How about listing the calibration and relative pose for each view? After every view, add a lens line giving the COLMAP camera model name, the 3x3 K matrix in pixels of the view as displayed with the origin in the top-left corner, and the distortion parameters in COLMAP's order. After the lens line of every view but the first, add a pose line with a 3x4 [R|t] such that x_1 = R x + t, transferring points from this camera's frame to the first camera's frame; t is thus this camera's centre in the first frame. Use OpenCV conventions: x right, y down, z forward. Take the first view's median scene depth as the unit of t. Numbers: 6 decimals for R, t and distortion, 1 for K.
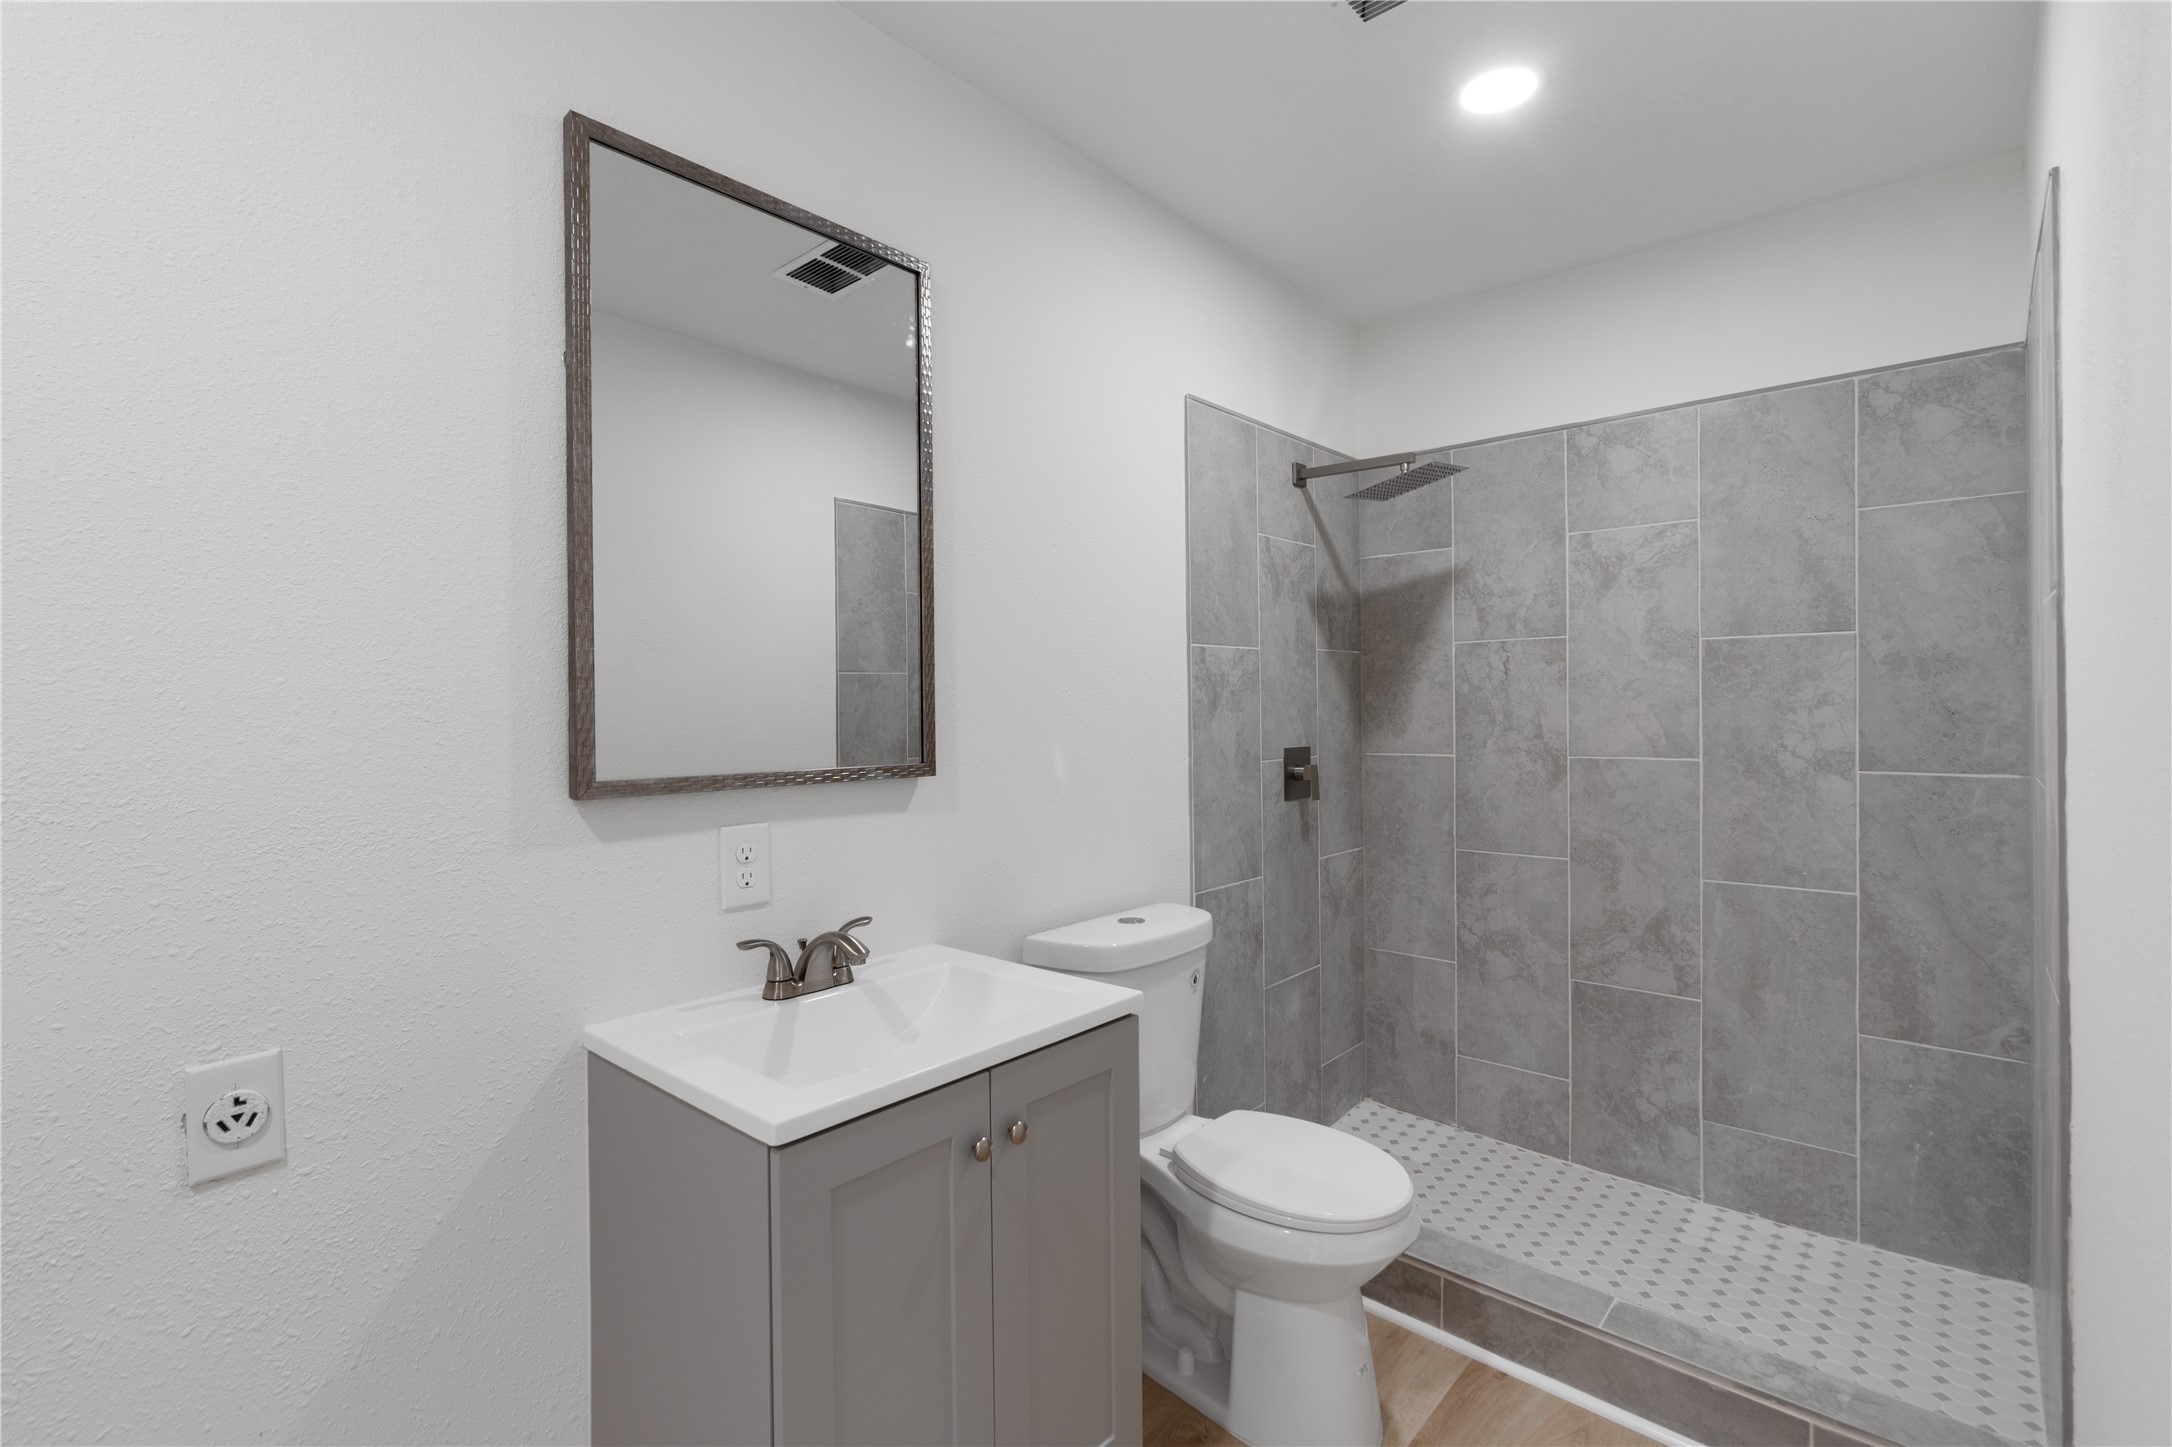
lens RADIAL K [[985.7, 0, 1082.9], [0, 985.7, 714.5], [0, 0, 1]] dist [-0.001504, 0.000544]
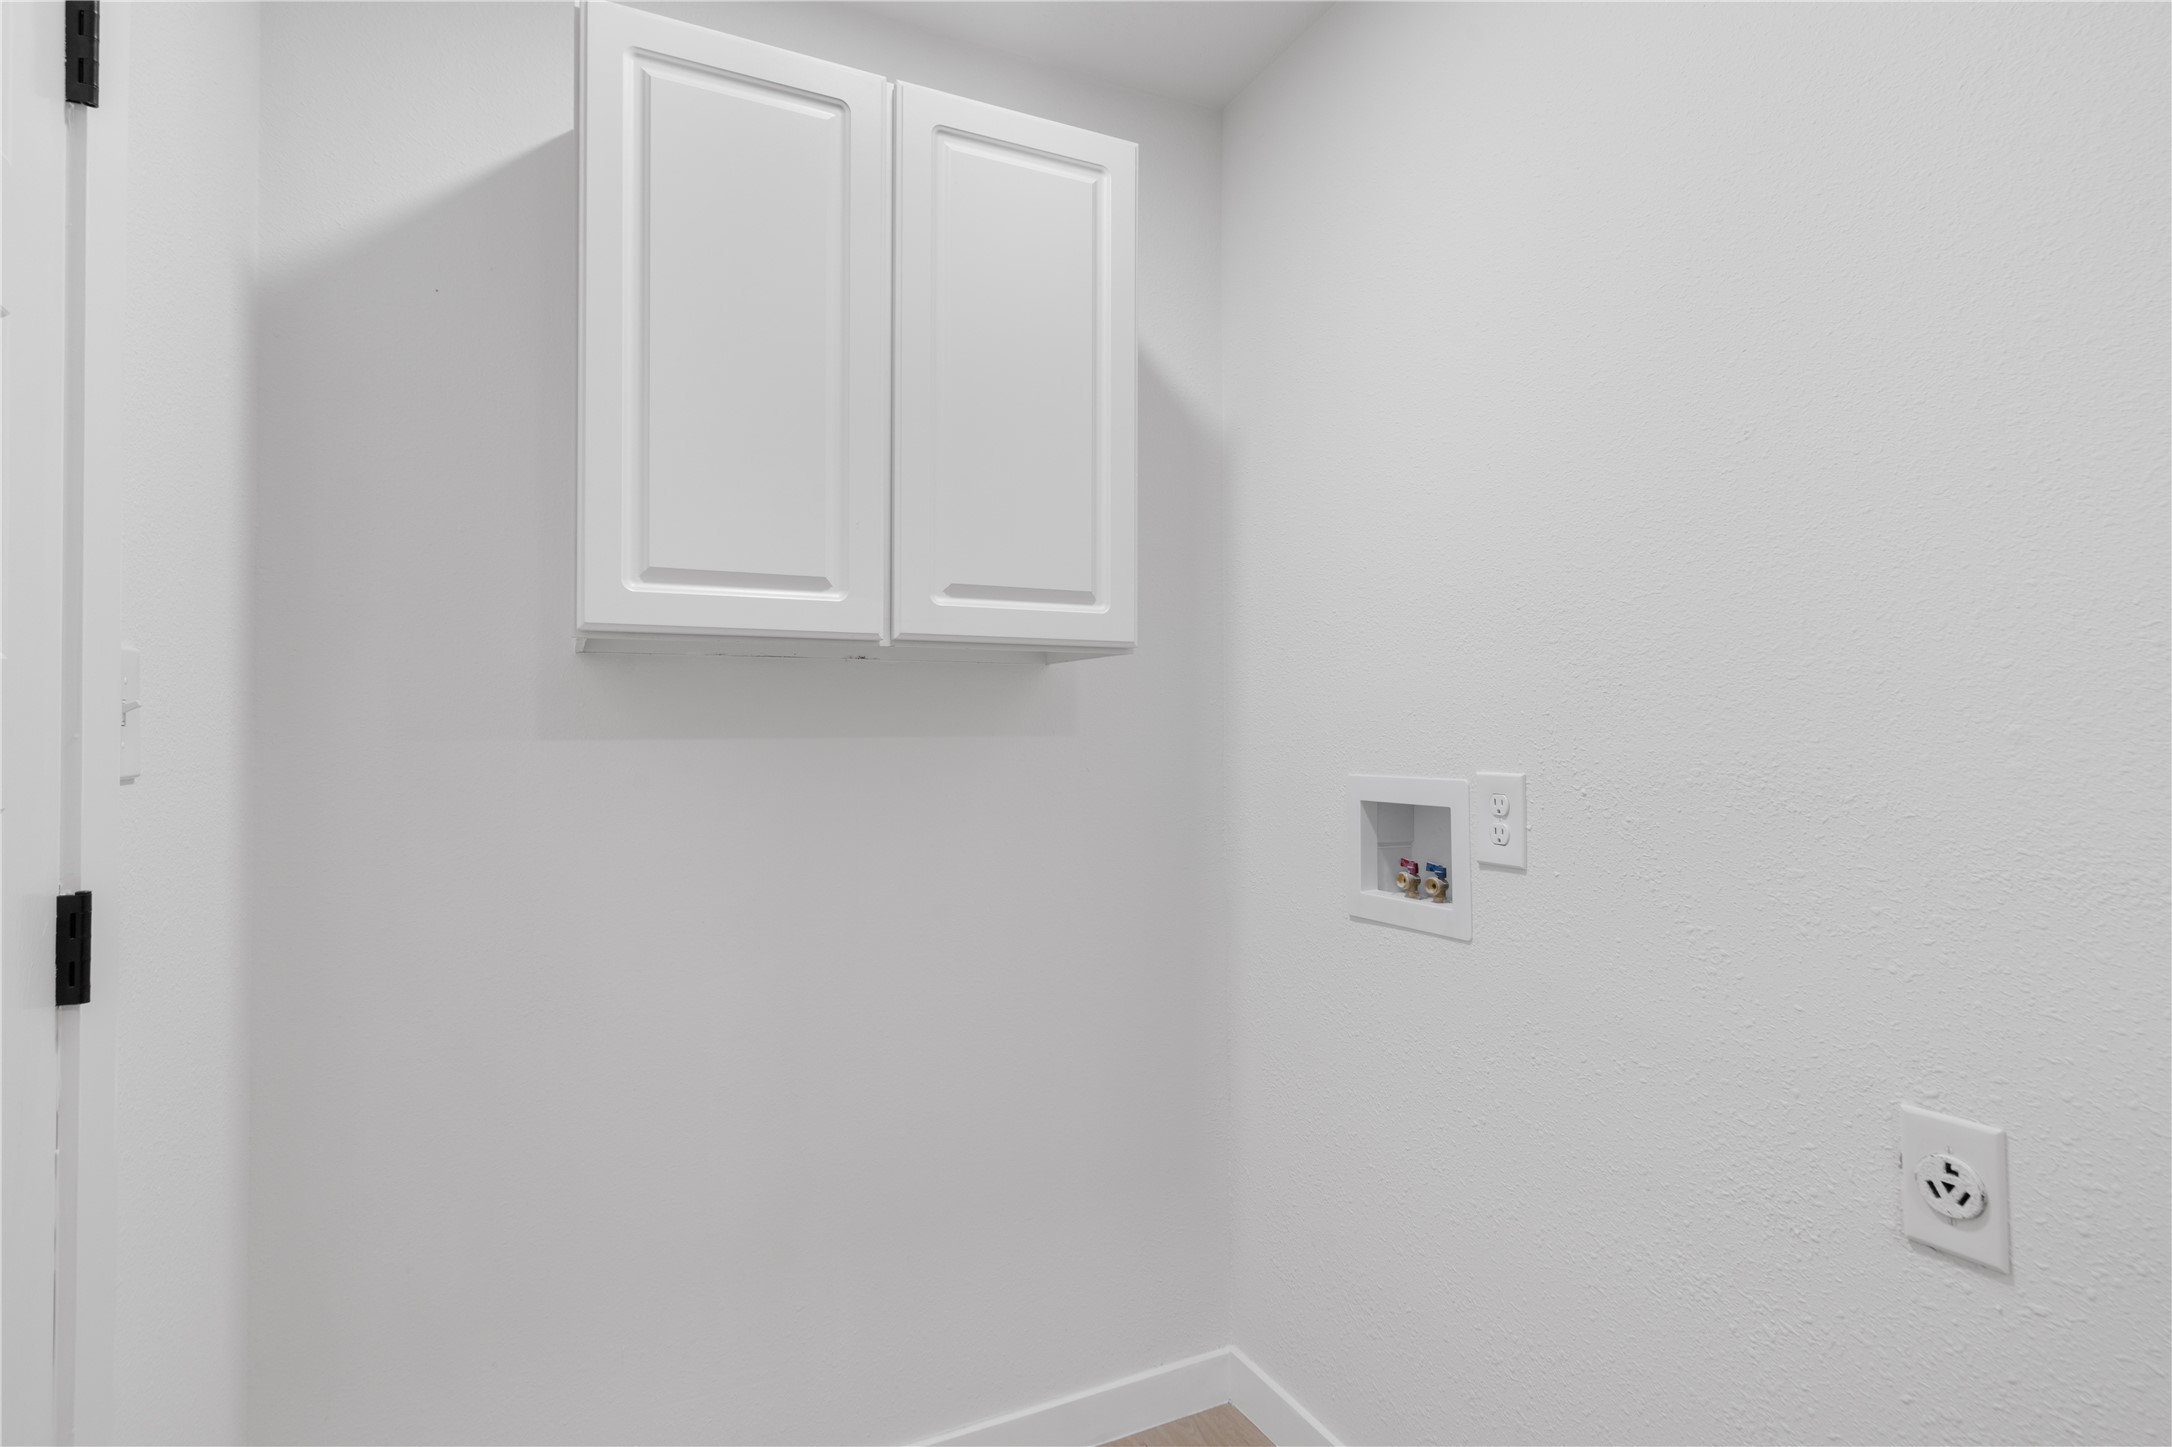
lens RADIAL K [[1059.0, 0, 1096.8], [0, 1059.0, 708.4], [0, 0, 1]] dist [0.001092, -0.000056]
pose [[-0.376867, -0.001086, -0.926267, 0.250711], [0.007709, 0.999961, -0.004309, -0.000422], [0.926235, -0.008764, -0.376844, 0.671437]]
